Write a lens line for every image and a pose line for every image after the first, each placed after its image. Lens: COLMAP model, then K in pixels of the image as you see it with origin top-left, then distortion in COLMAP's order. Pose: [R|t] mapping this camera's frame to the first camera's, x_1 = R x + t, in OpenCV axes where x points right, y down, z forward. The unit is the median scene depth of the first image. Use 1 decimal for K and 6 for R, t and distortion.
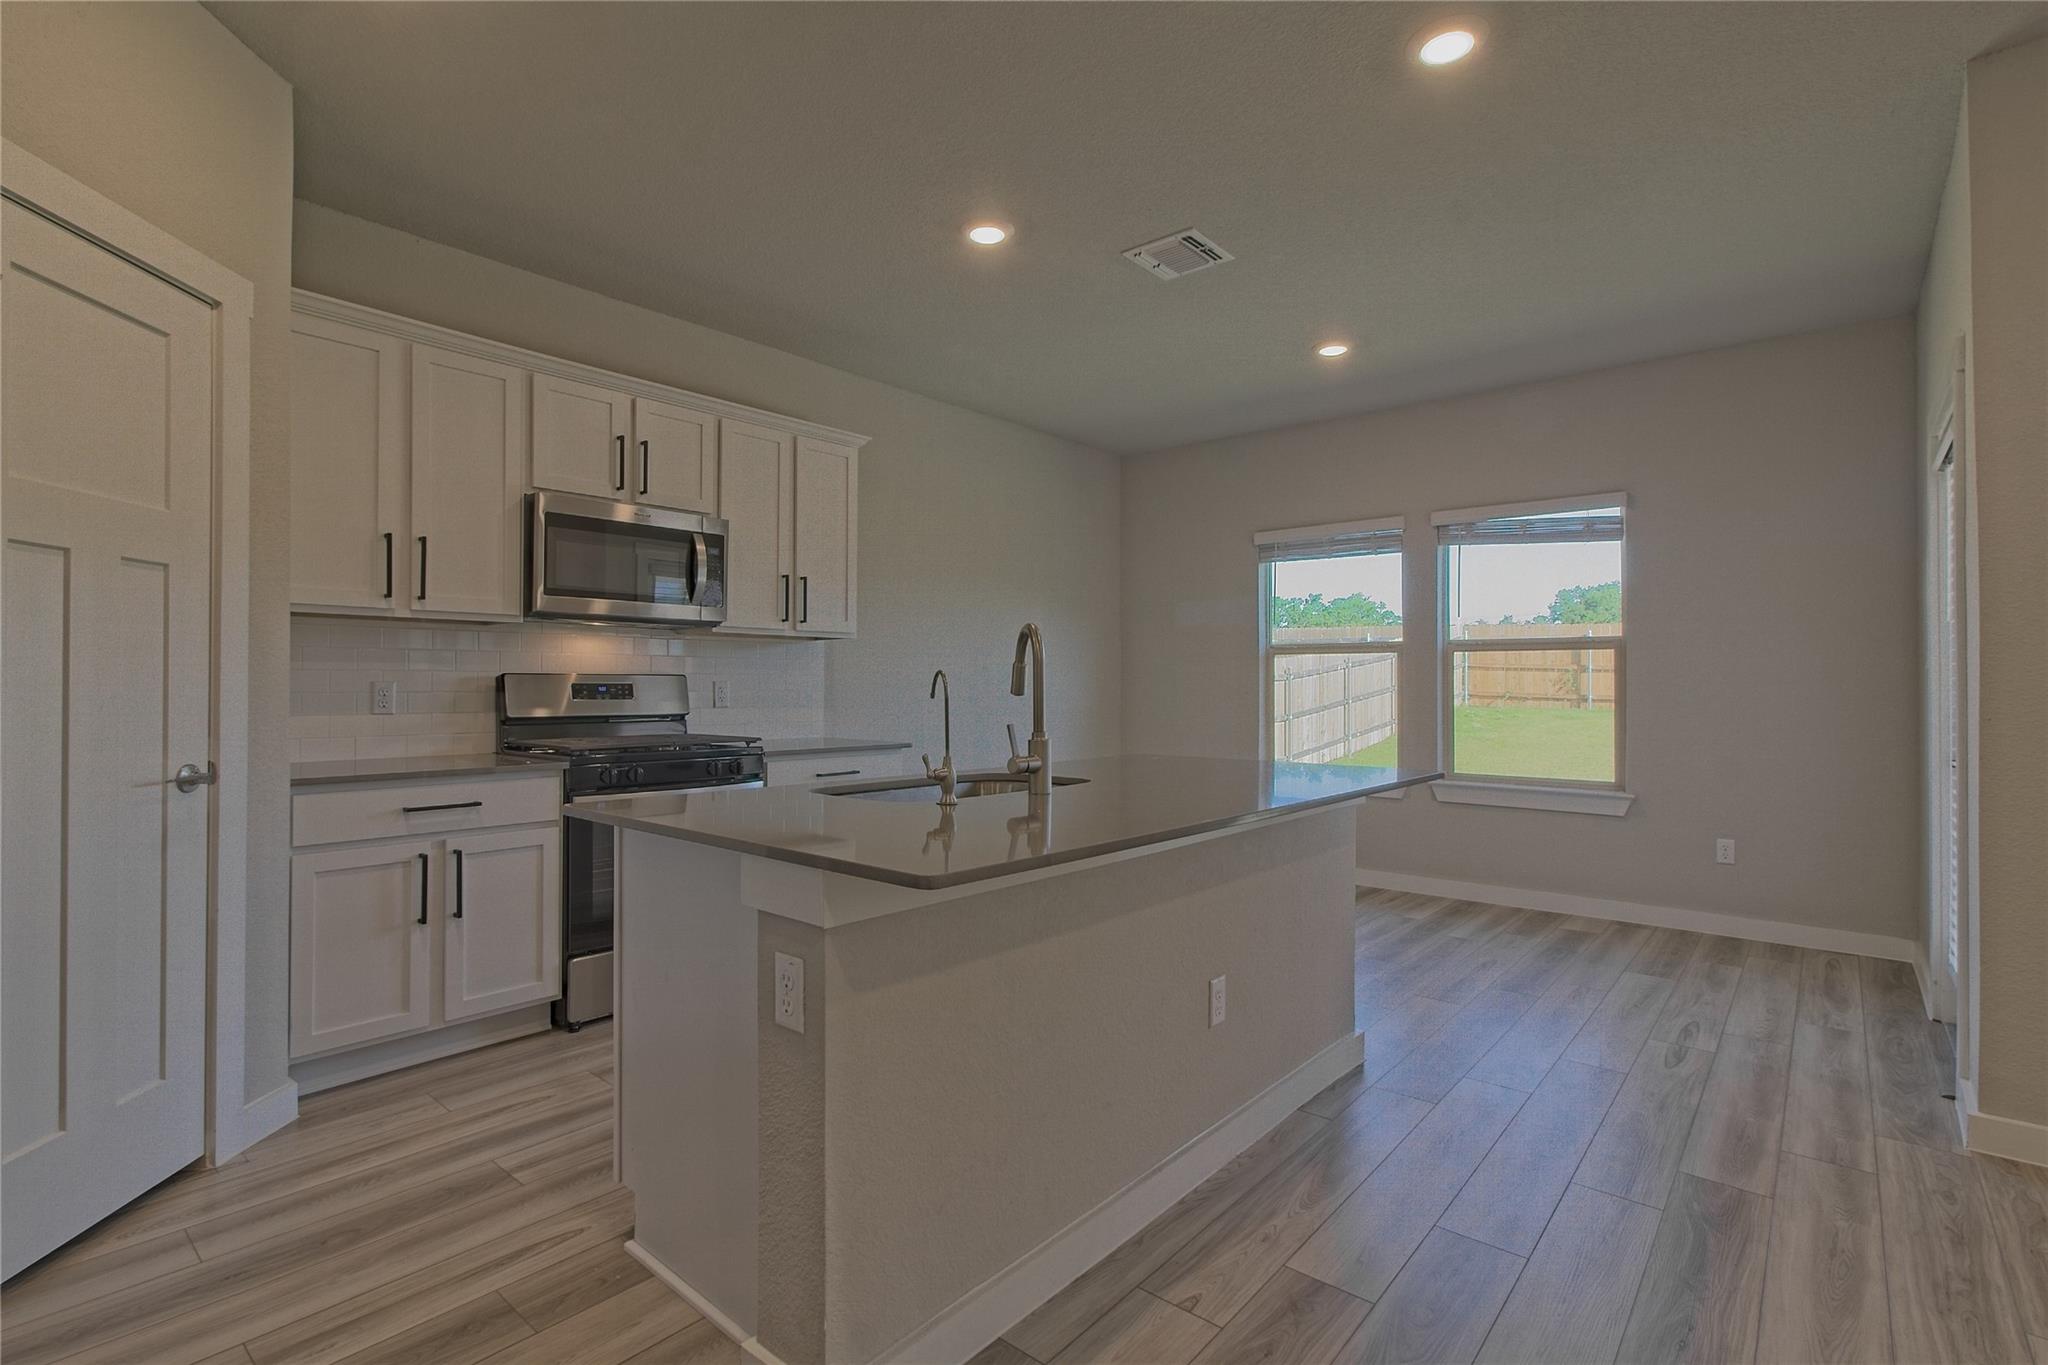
lens RADIAL K [[939.9, 0, 1001.1], [0, 939.9, 683.5], [0, 0, 1]] dist [-0.000429, 0.000045]
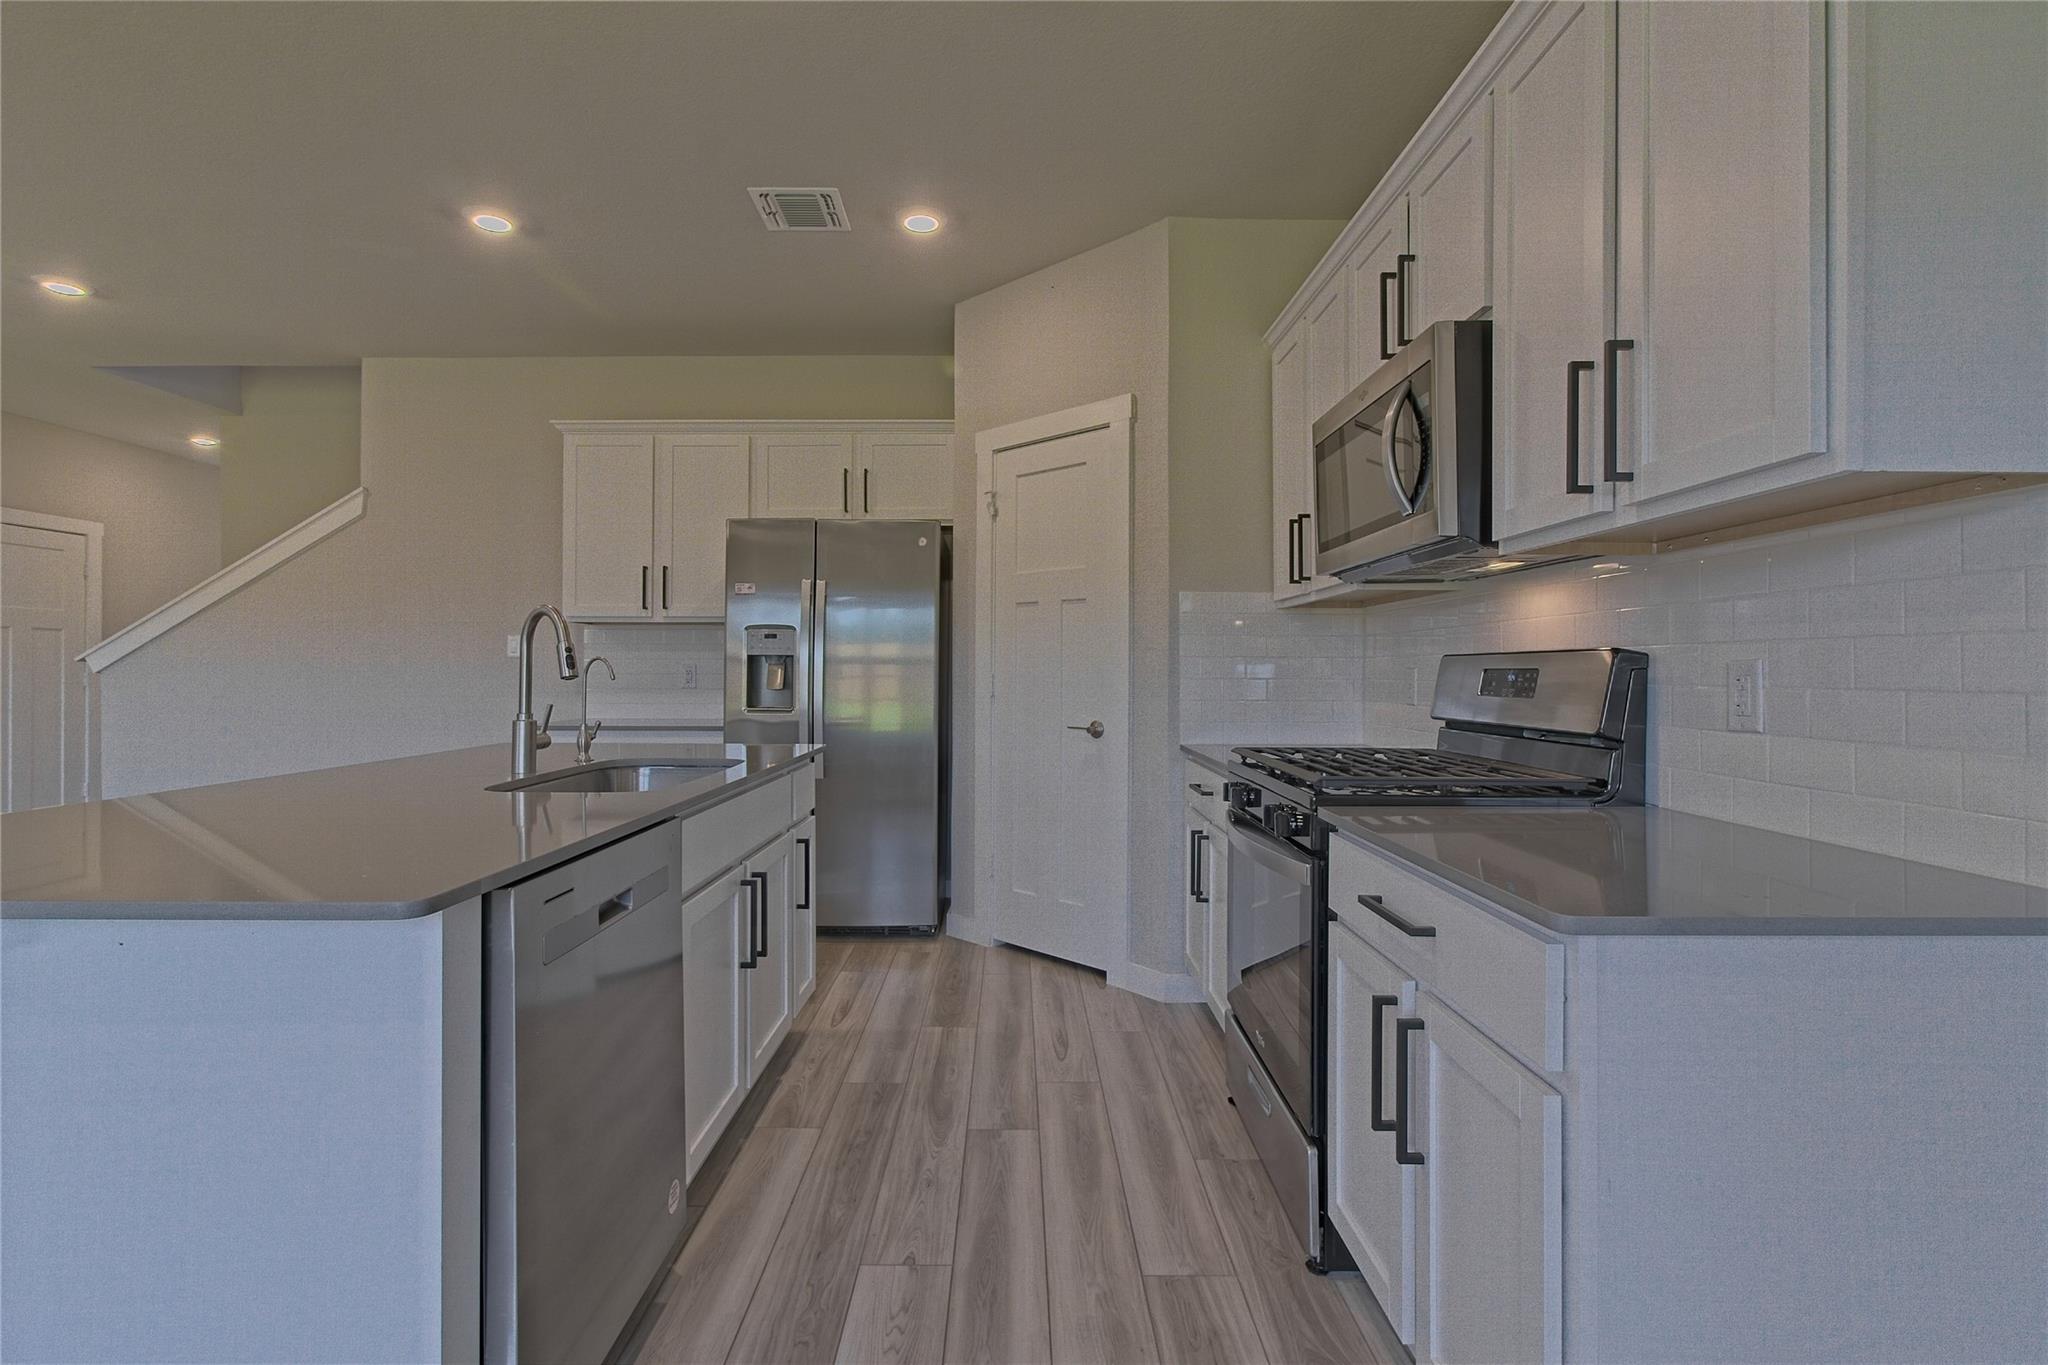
lens RADIAL K [[932.8, 0, 1013.9], [0, 932.8, 668.6], [0, 0, 1]] dist [-0.003250, 0.000689]
pose [[-0.747523, -0.006866, -0.664200, 0.215790], [-0.002150, 0.999966, -0.007917, 0.007635], [0.664232, -0.004490, -0.747513, 1.465741]]
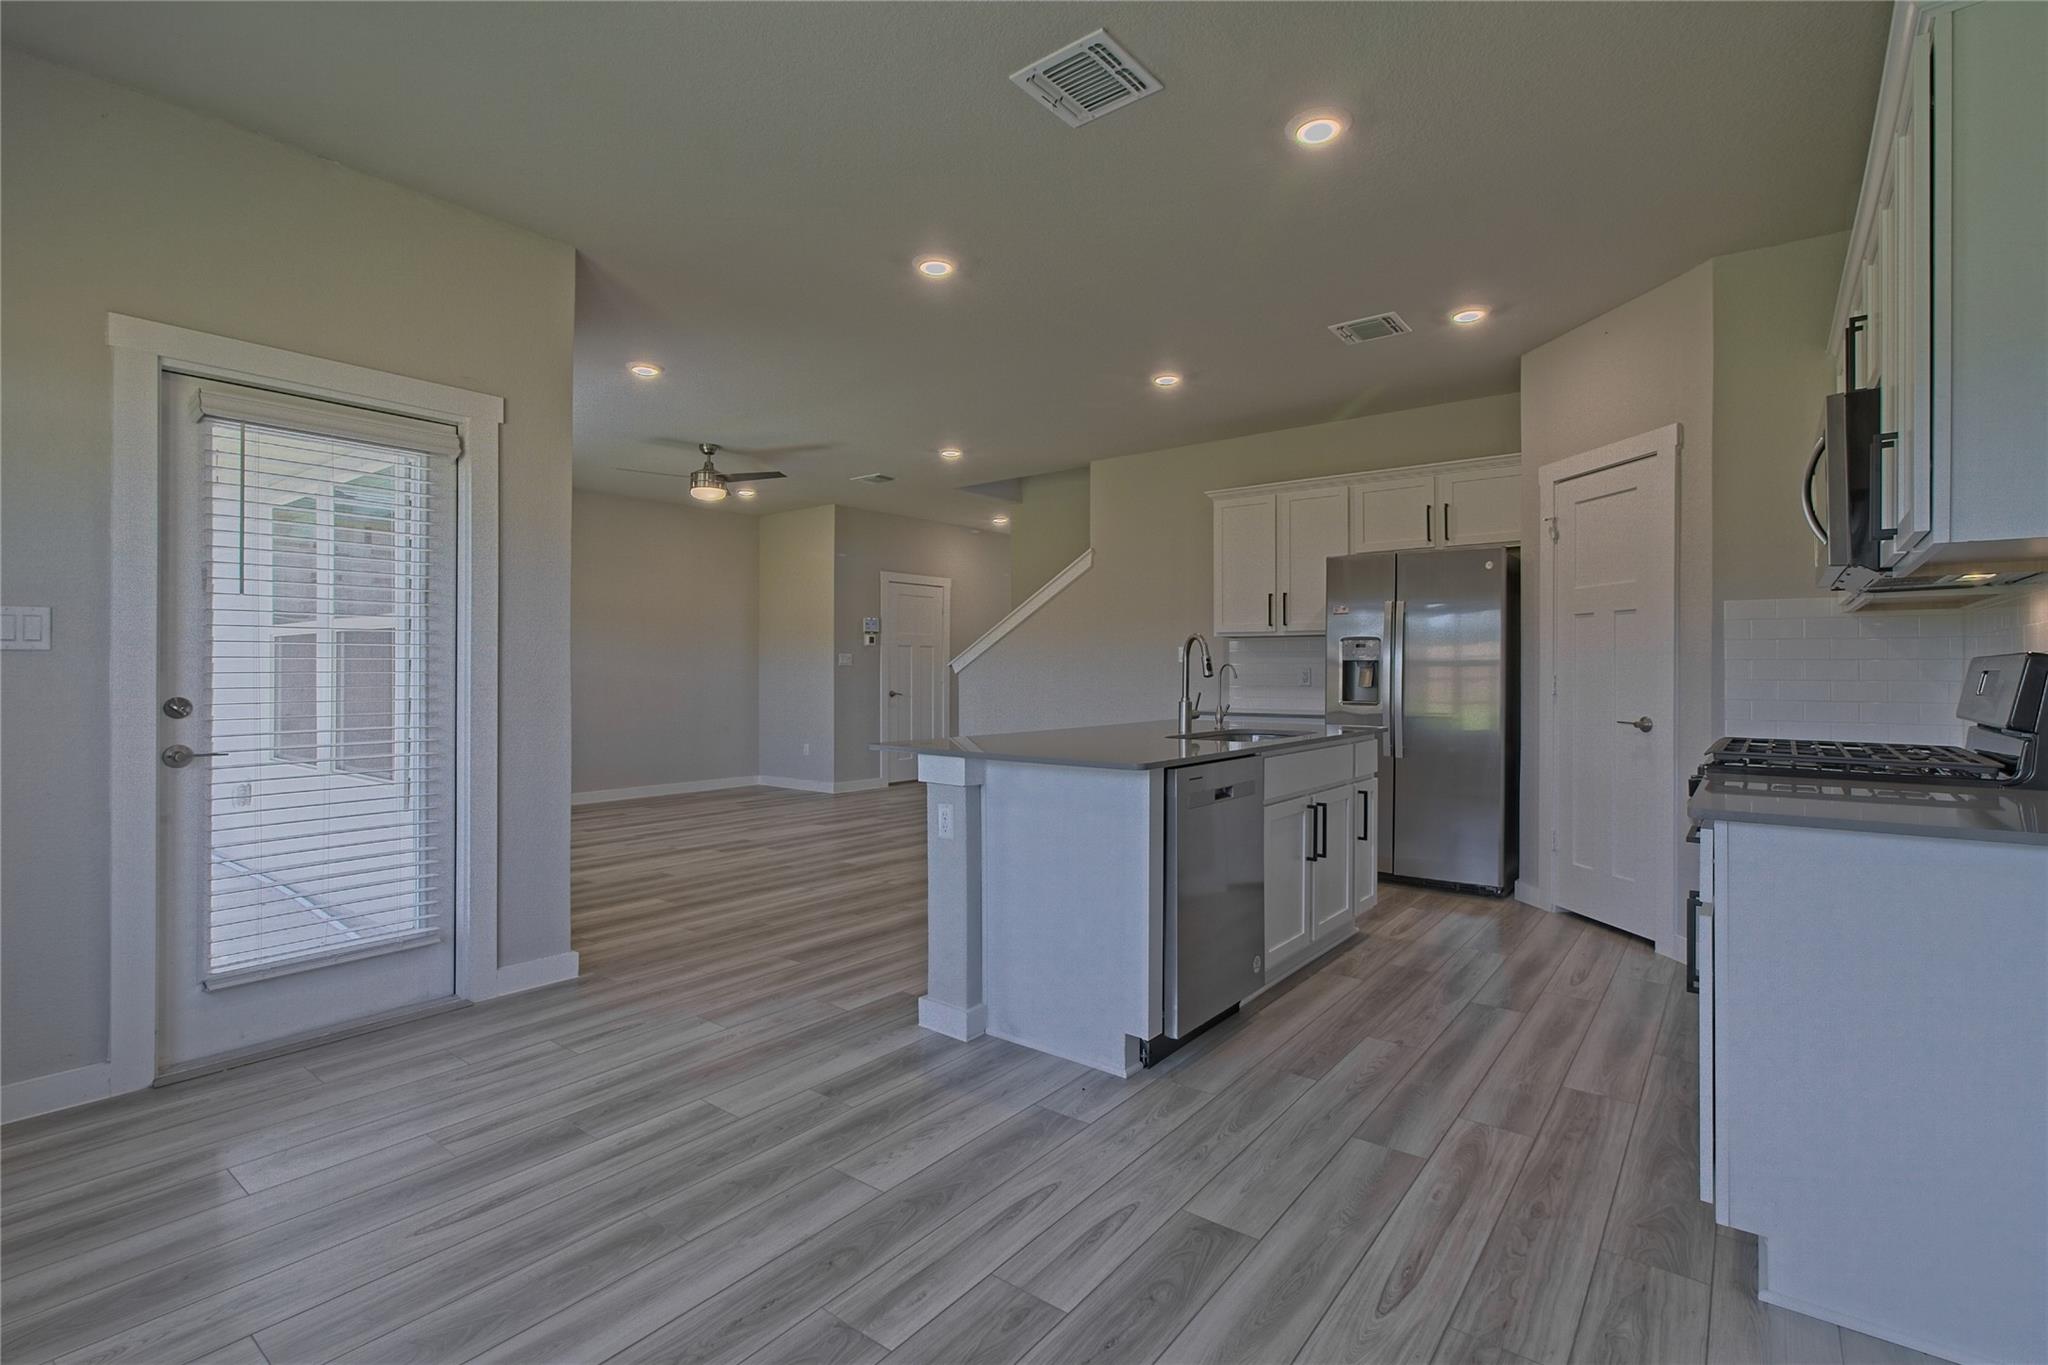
lens RADIAL K [[932.8, 0, 1013.9], [0, 932.8, 668.6], [0, 0, 1]] dist [-0.003250, 0.000689]
pose [[-0.998696, -0.004989, -0.050801, 0.319397], [-0.004639, 0.999965, -0.007008, 0.009070], [0.050834, -0.006764, -0.998684, 1.948481]]
